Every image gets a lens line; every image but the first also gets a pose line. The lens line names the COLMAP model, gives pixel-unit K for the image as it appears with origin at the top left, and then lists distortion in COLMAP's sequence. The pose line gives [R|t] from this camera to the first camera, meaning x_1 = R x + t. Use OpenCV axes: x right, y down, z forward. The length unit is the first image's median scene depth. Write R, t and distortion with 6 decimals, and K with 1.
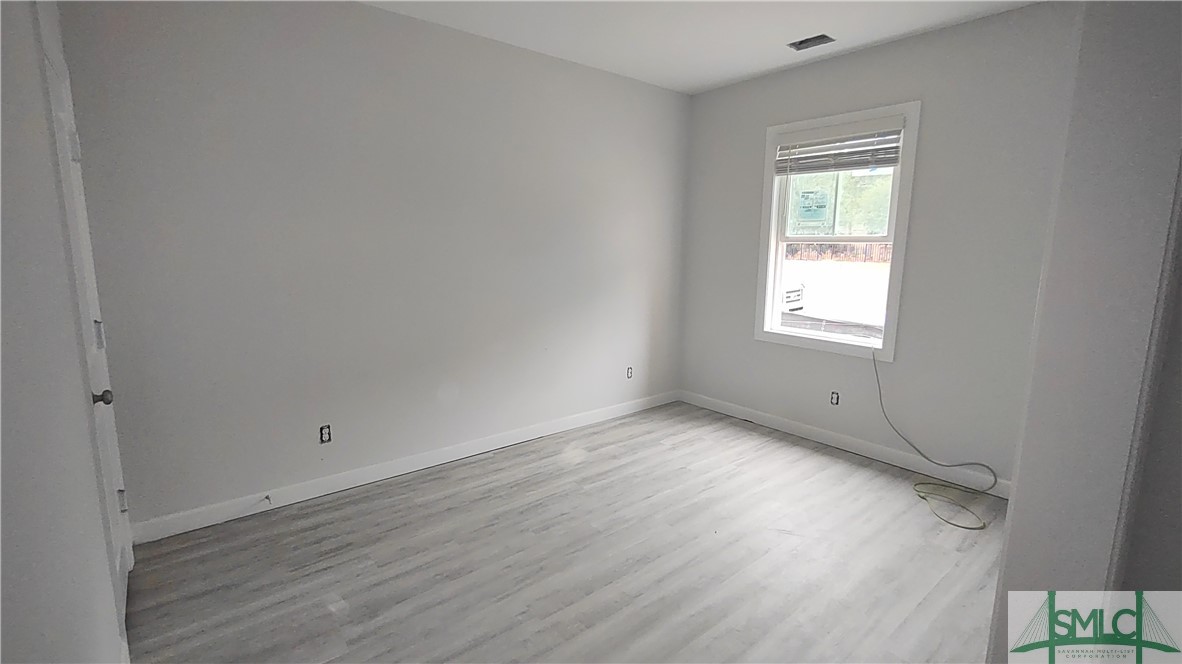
lens RADIAL K [[537.5, 0, 591.0], [0, 537.5, 332.0], [0, 0, 1]] dist [-0.000682, -0.000064]
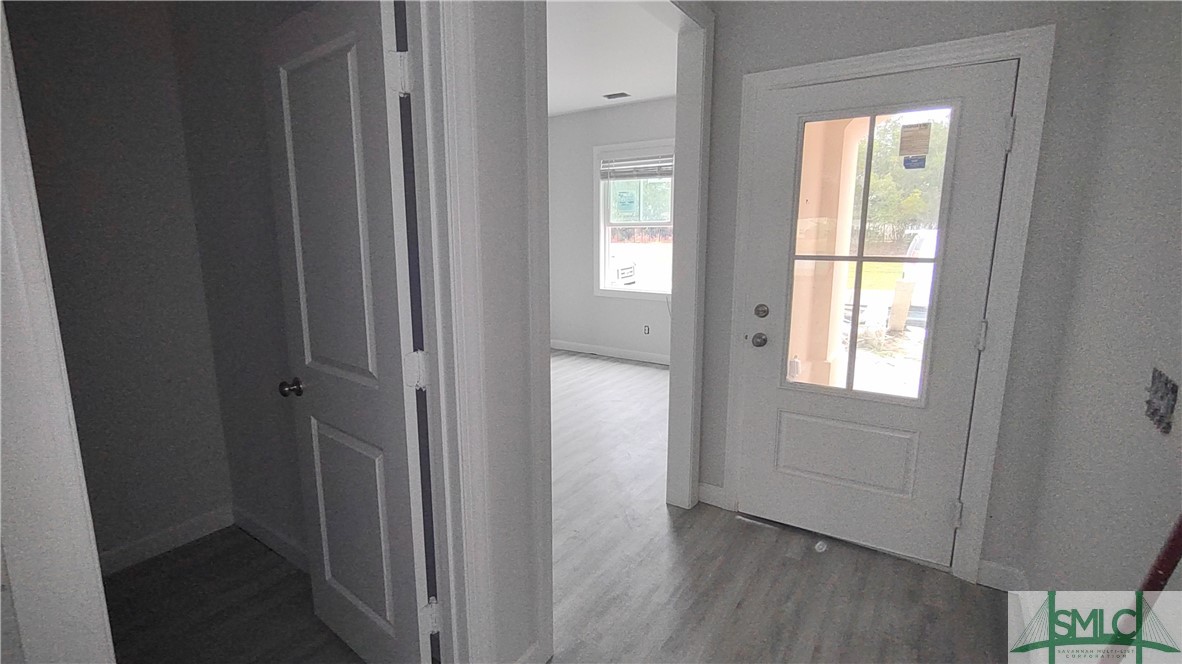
lens RADIAL K [[537.5, 0, 591.0], [0, 537.5, 332.0], [0, 0, 1]] dist [-0.000682, -0.000064]
pose [[0.959418, -0.068959, 0.273427, -0.106788], [0.062160, 0.997505, 0.033465, 0.066150], [-0.275053, -0.015110, 0.961310, -0.394570]]
